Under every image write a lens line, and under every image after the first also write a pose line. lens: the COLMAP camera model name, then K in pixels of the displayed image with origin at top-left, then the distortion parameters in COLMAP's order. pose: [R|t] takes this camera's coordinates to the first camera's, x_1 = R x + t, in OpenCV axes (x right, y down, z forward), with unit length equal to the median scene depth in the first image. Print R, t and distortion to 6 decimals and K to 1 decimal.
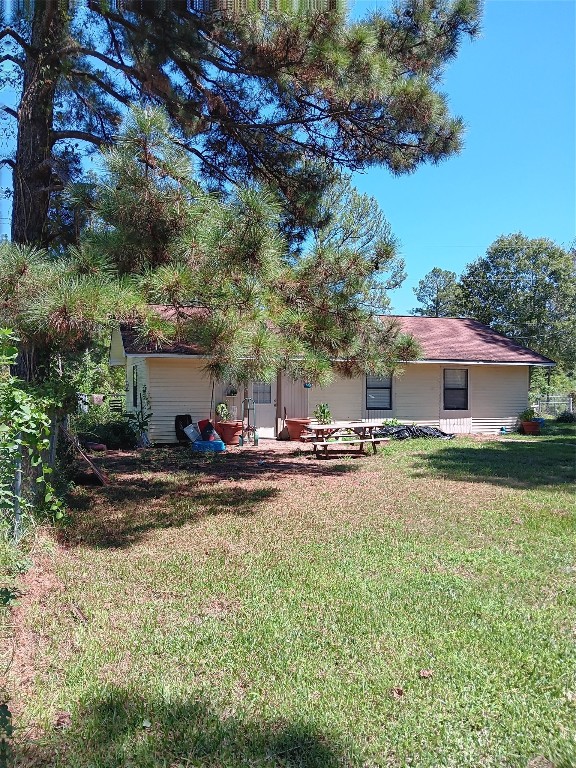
lens RADIAL K [[594.3, 0, 287.1], [0, 594.3, 382.3], [0, 0, 1]] dist [0.011962, -0.001782]
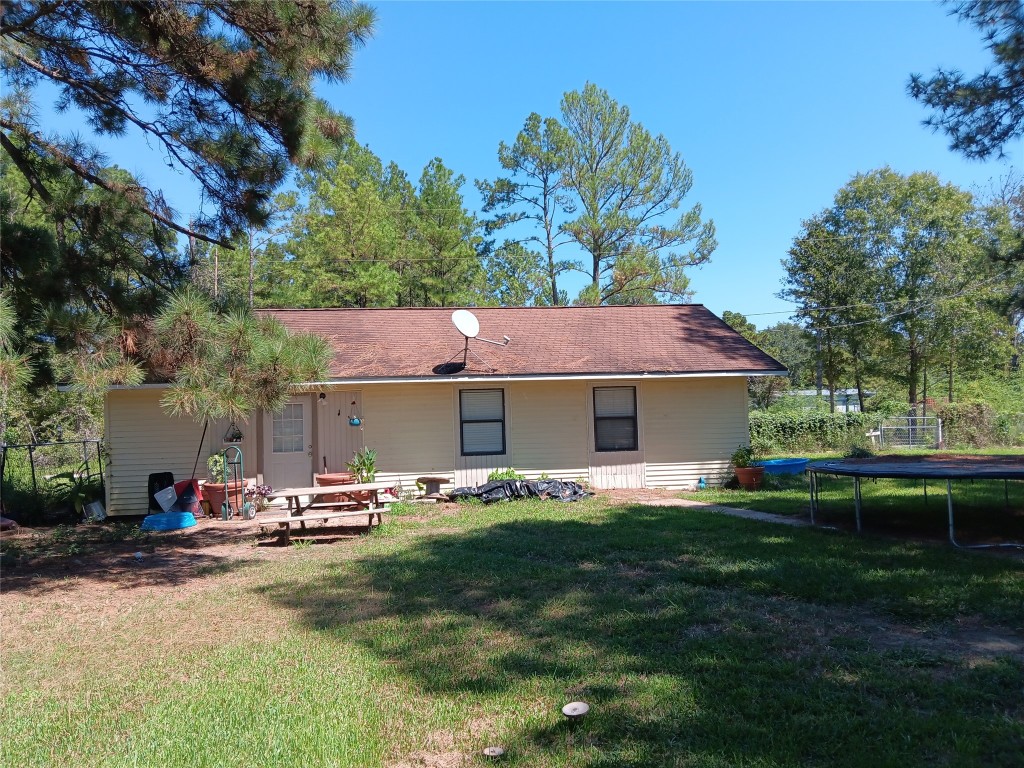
lens RADIAL K [[792.4, 0, 512.9], [0, 792.4, 386.2], [0, 0, 1]] dist [0.011962, -0.001782]
pose [[0.982465, -0.037603, -0.182616, 0.325054], [0.034057, 0.999166, -0.022514, -0.007630], [0.183311, 0.015900, 0.982926, 0.154749]]
